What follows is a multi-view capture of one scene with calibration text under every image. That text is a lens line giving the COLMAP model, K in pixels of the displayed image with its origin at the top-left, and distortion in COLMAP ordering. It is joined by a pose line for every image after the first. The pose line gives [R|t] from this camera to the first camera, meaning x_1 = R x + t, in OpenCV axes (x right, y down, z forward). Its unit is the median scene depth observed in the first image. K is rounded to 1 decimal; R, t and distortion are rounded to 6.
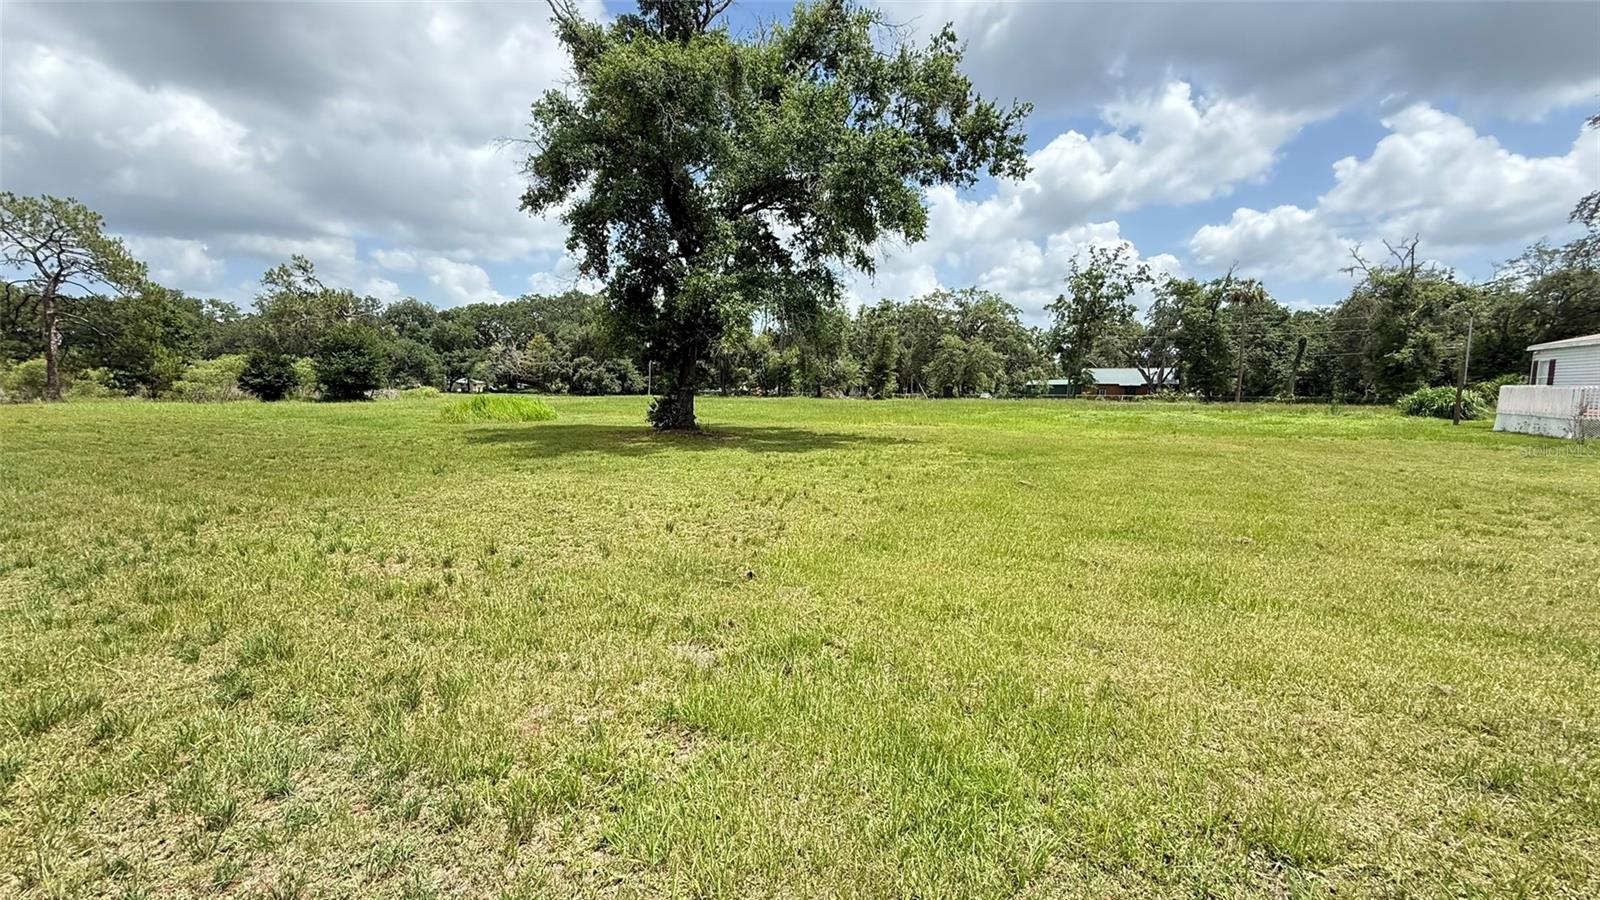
lens RADIAL K [[641.4, 0, 803.8], [0, 641.4, 447.5], [0, 0, 1]] dist [0.002772, 0.000137]
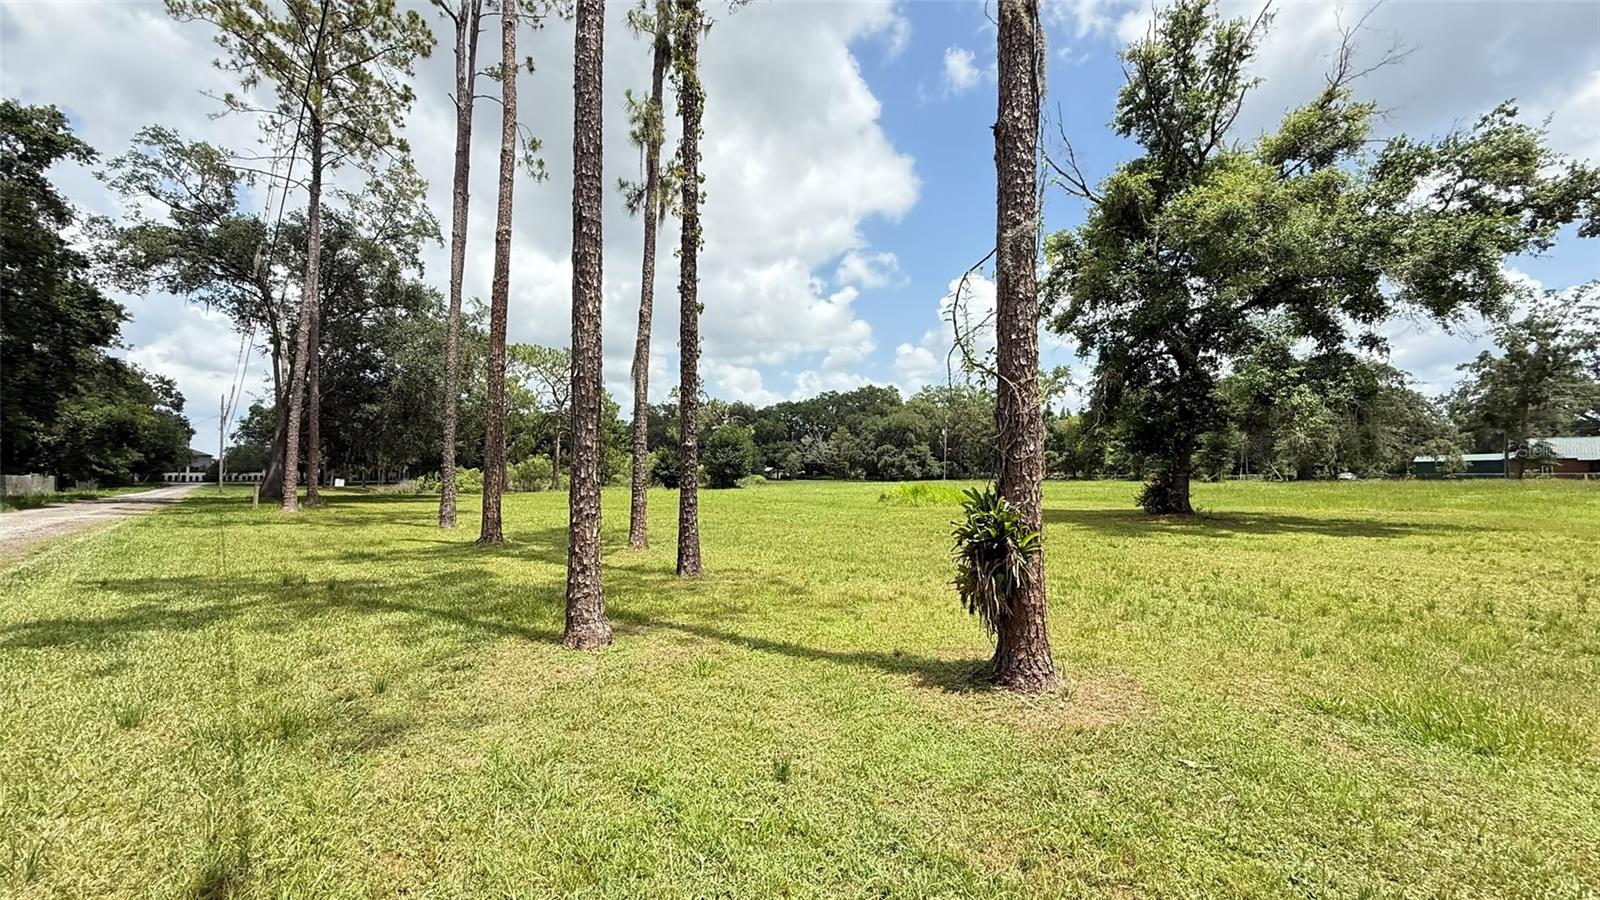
lens RADIAL K [[641.4, 0, 798.3], [0, 641.4, 452.9], [0, 0, 1]] dist [0.002772, 0.000137]
pose [[0.926480, -0.028027, -0.375298, -0.367507], [-0.018157, 0.992733, -0.118961, 0.011137], [0.375905, 0.117029, 0.919239, -0.217531]]
